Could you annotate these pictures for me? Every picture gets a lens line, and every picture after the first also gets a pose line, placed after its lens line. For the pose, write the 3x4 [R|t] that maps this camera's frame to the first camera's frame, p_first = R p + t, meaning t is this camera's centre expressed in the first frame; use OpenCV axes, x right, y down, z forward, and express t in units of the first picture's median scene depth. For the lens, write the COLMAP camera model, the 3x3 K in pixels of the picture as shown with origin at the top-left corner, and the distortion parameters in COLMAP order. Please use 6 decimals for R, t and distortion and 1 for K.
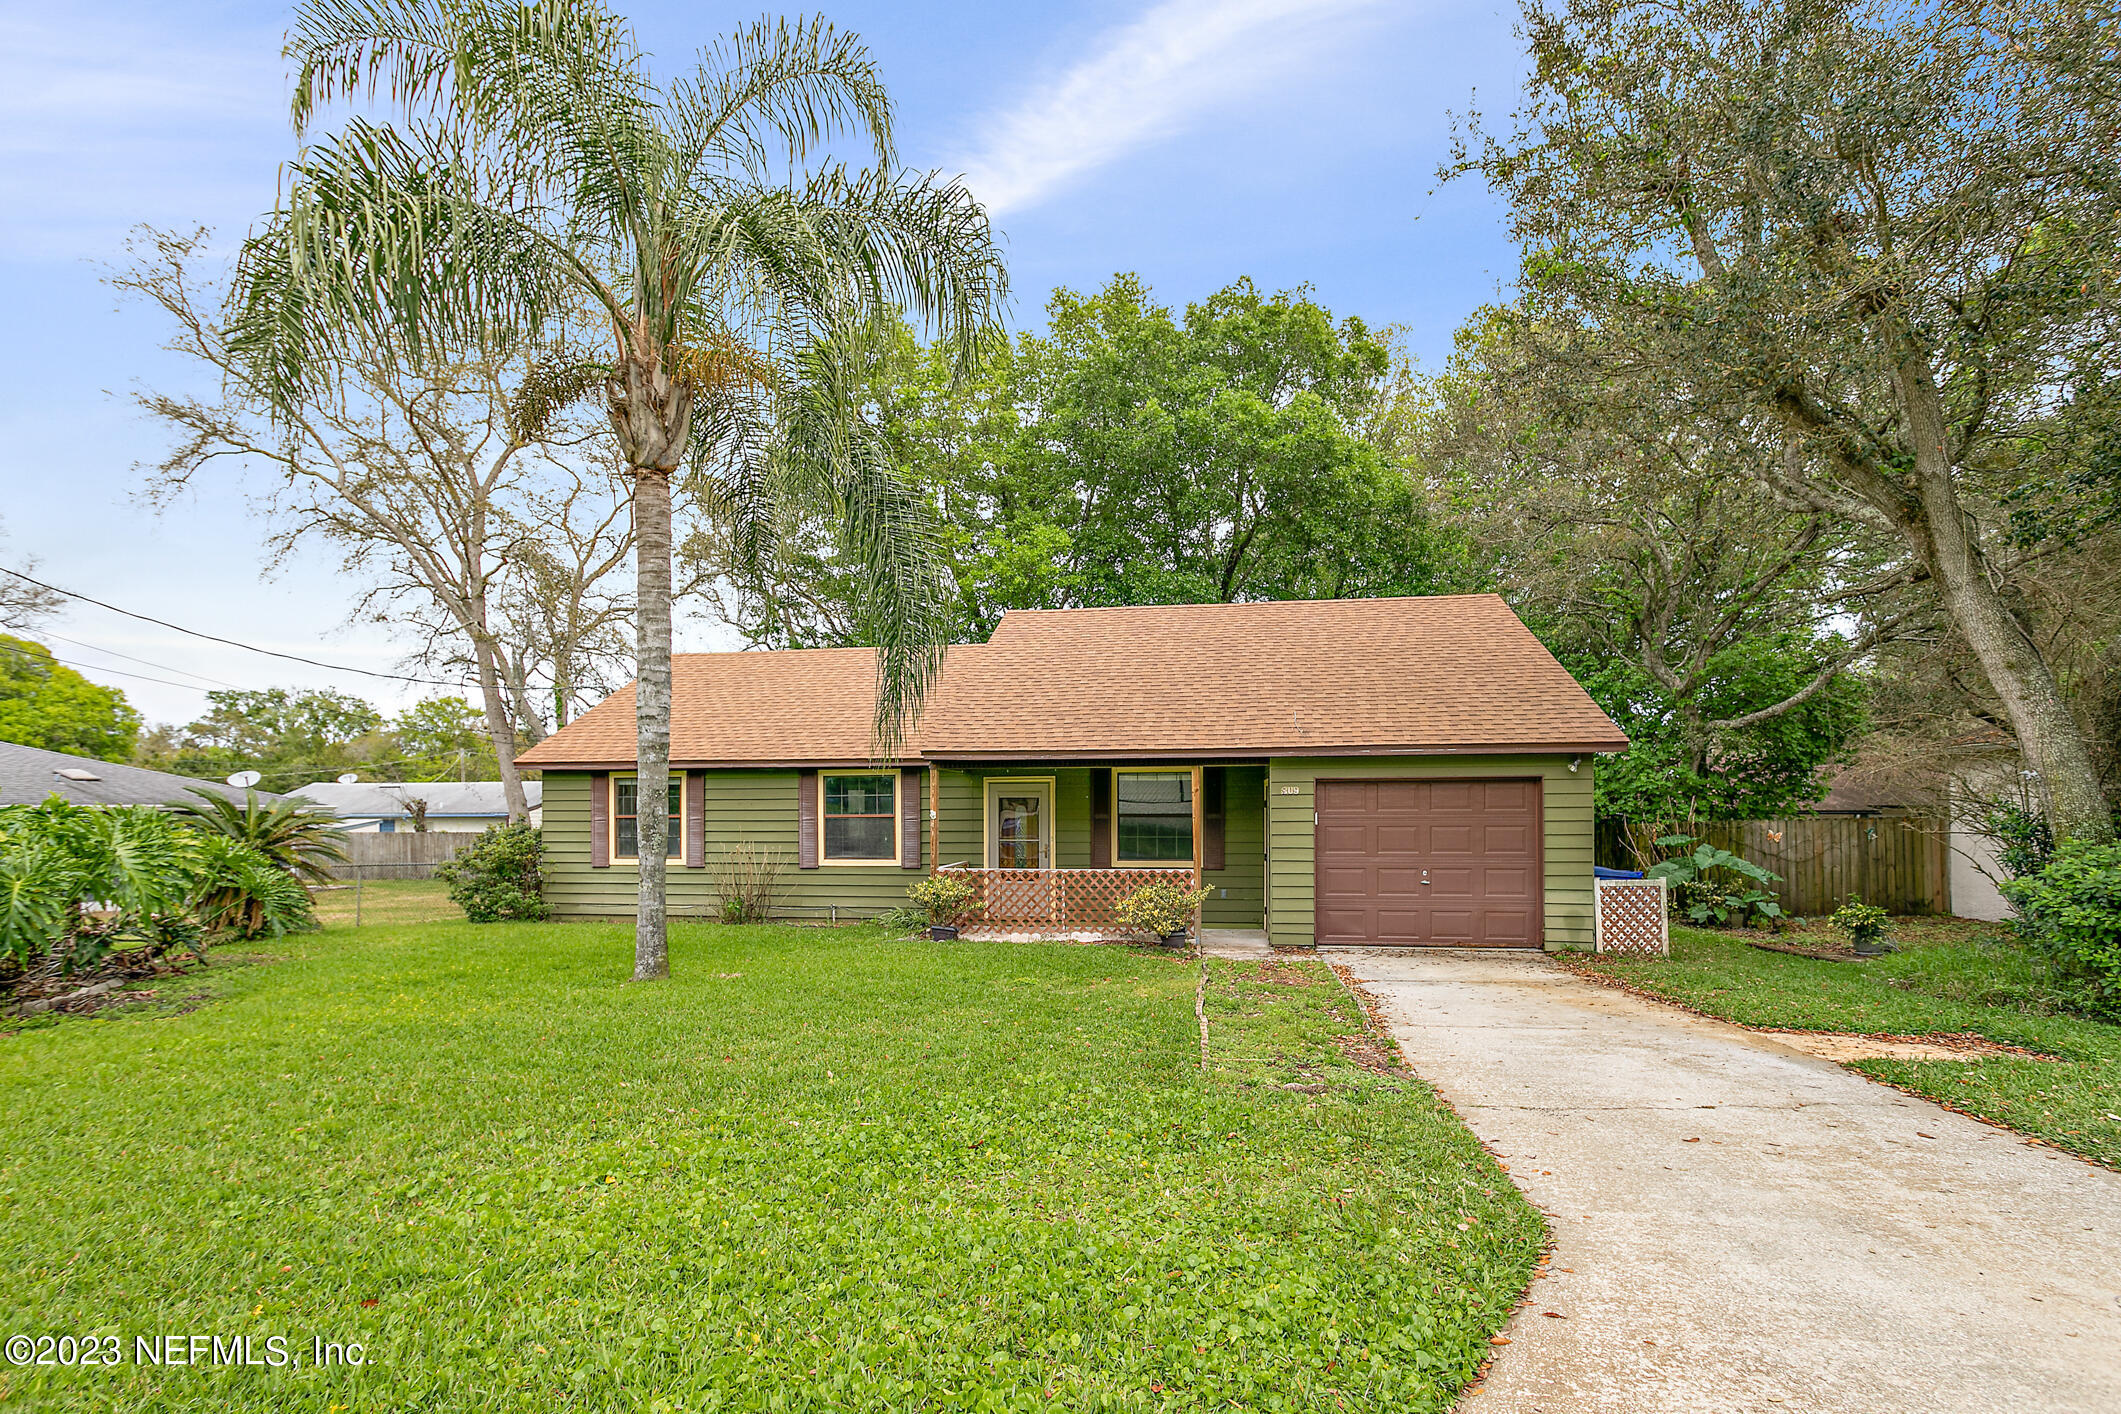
lens RADIAL K [[1021.0, 0, 1026.6], [0, 1021.0, 743.3], [0, 0, 1]] dist [-0.002508, 0.000532]
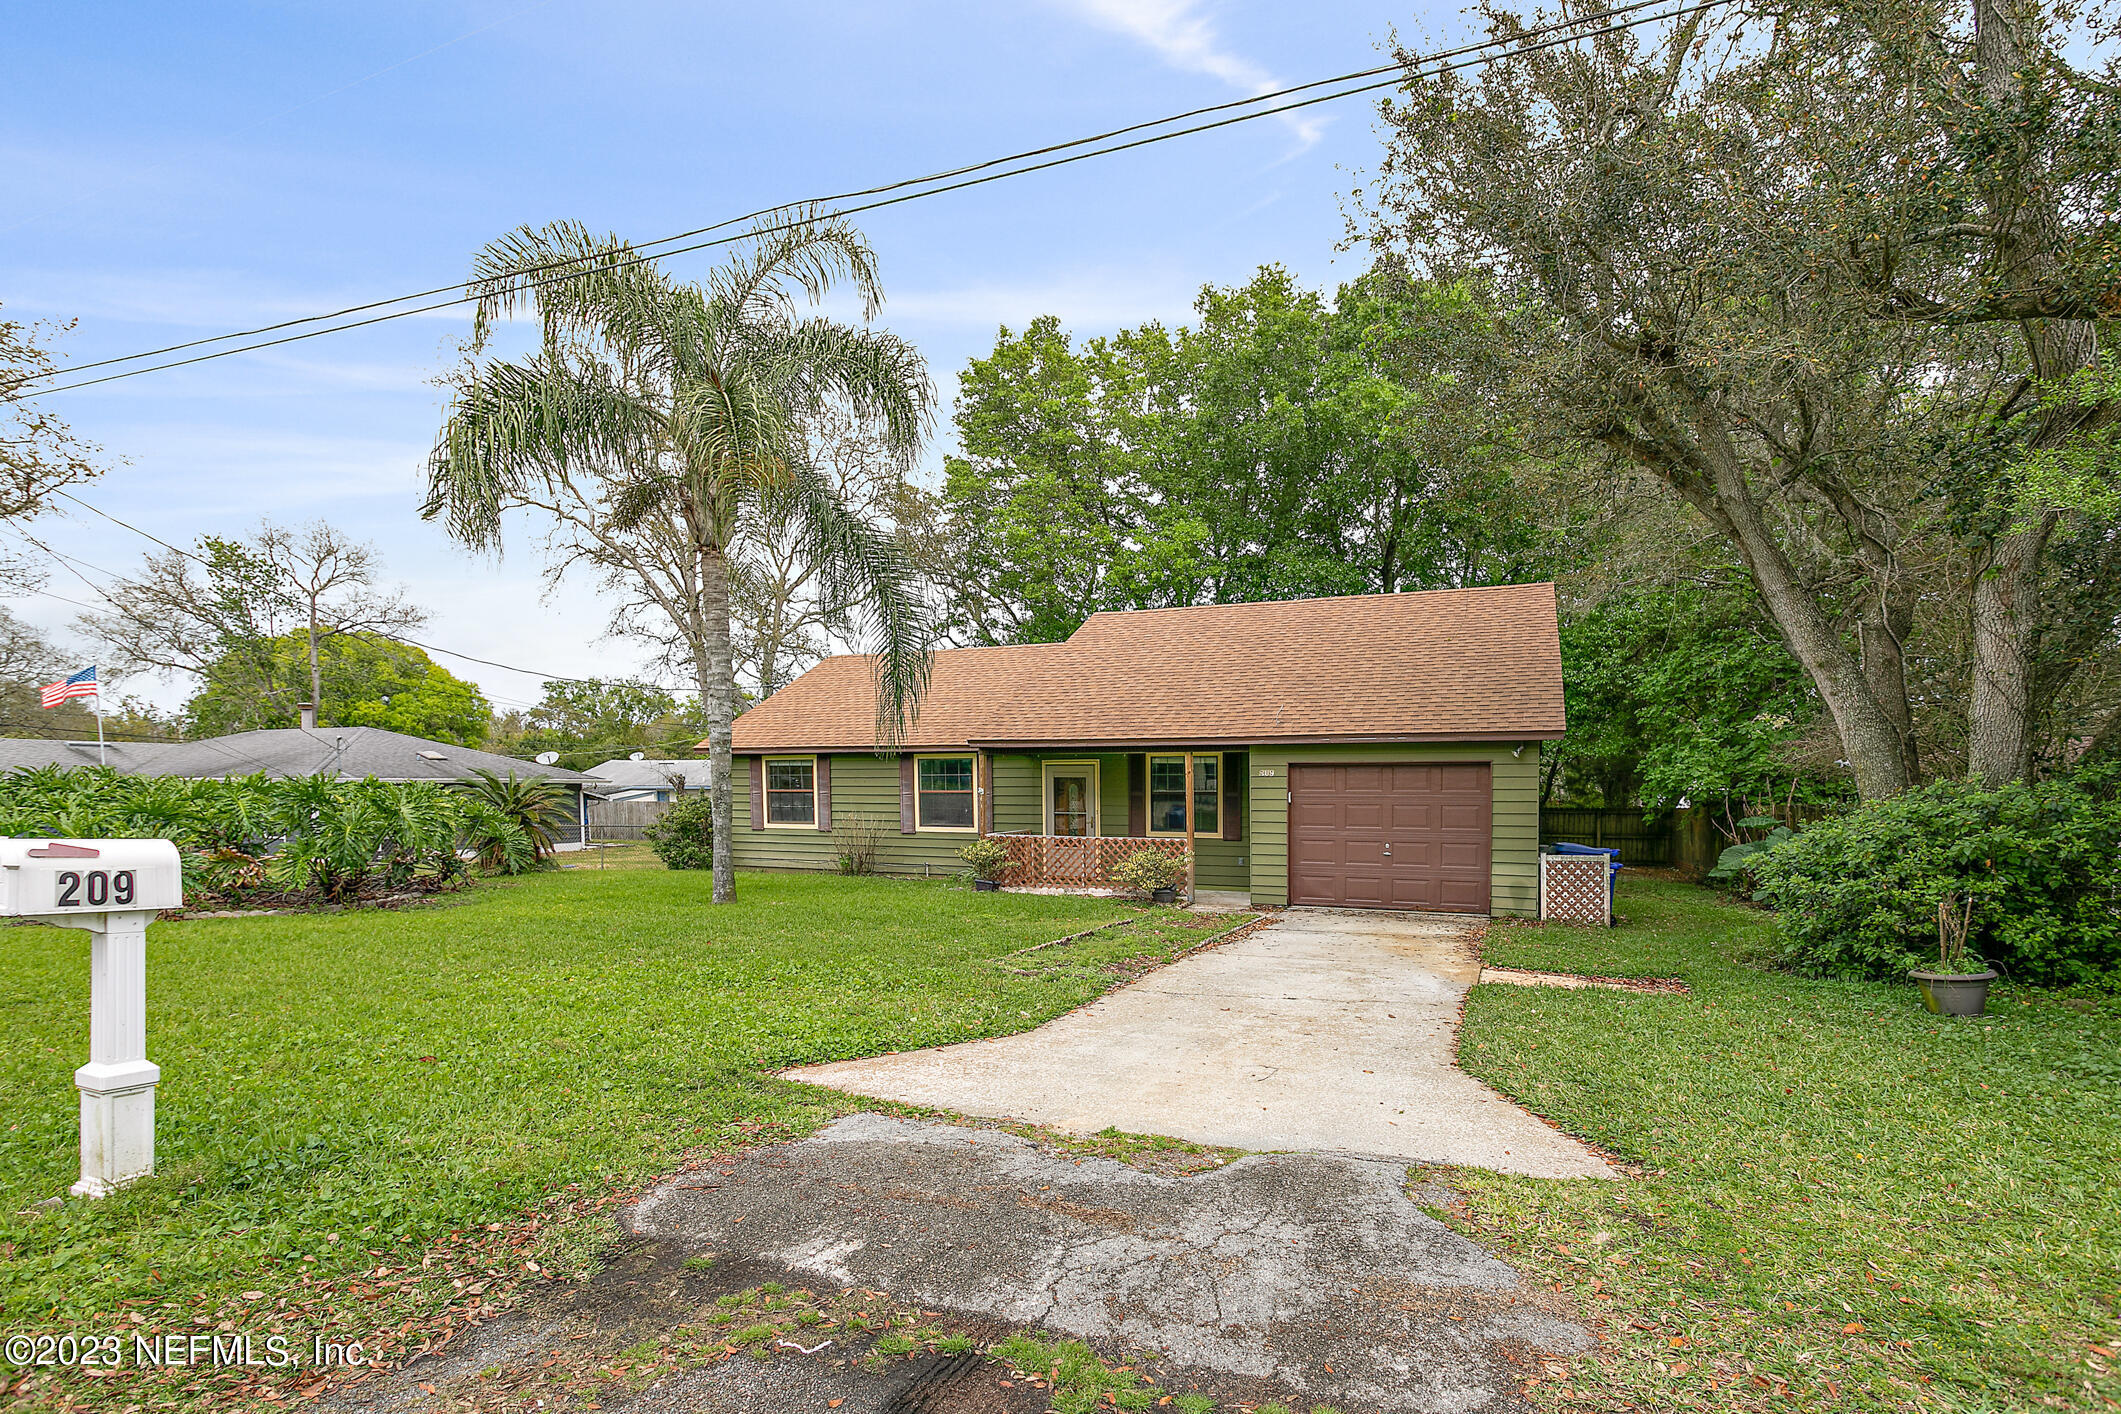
lens RADIAL K [[1021.0, 0, 1022.6], [0, 1021.0, 775.5], [0, 0, 1]] dist [-0.002508, 0.000532]
pose [[0.970120, 0.004960, -0.242575, 0.222966], [0.008293, 0.998529, 0.053585, -0.012775], [0.242484, -0.053996, 0.968652, -0.160690]]
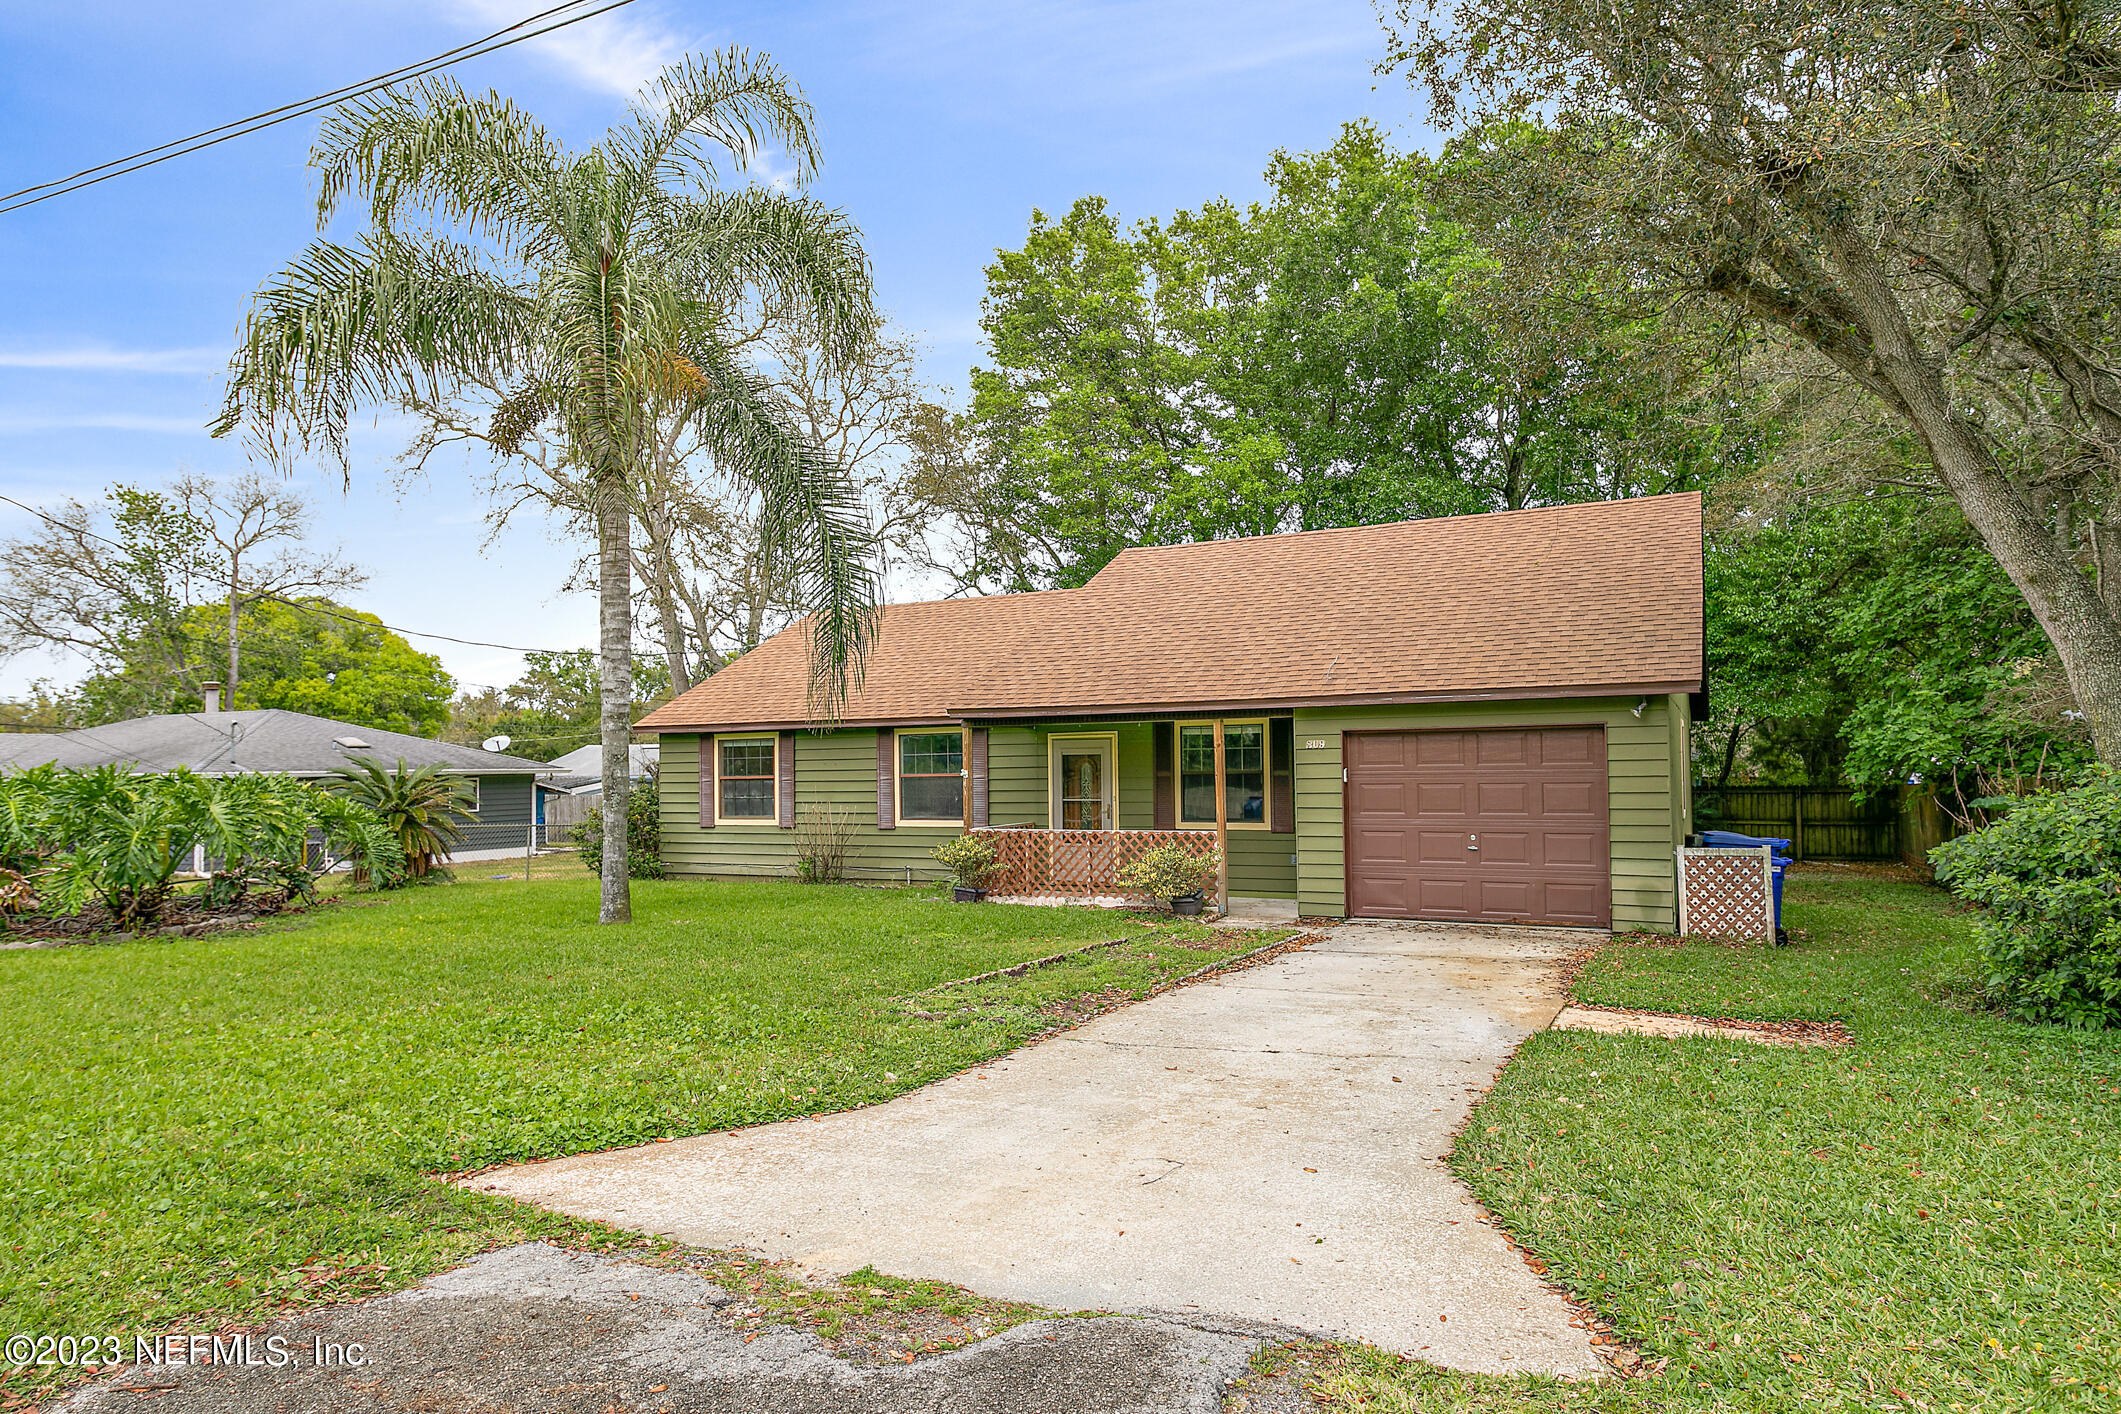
lens RADIAL K [[1234.1, 0, 1055.0], [0, 1234.1, 685.1], [0, 0, 1]] dist [0.038265, -0.014487]
pose [[0.958346, -0.026889, -0.284342, 0.287128], [0.026590, 0.999634, -0.004913, -0.005330], [0.284370, -0.002852, 0.958710, -0.090353]]
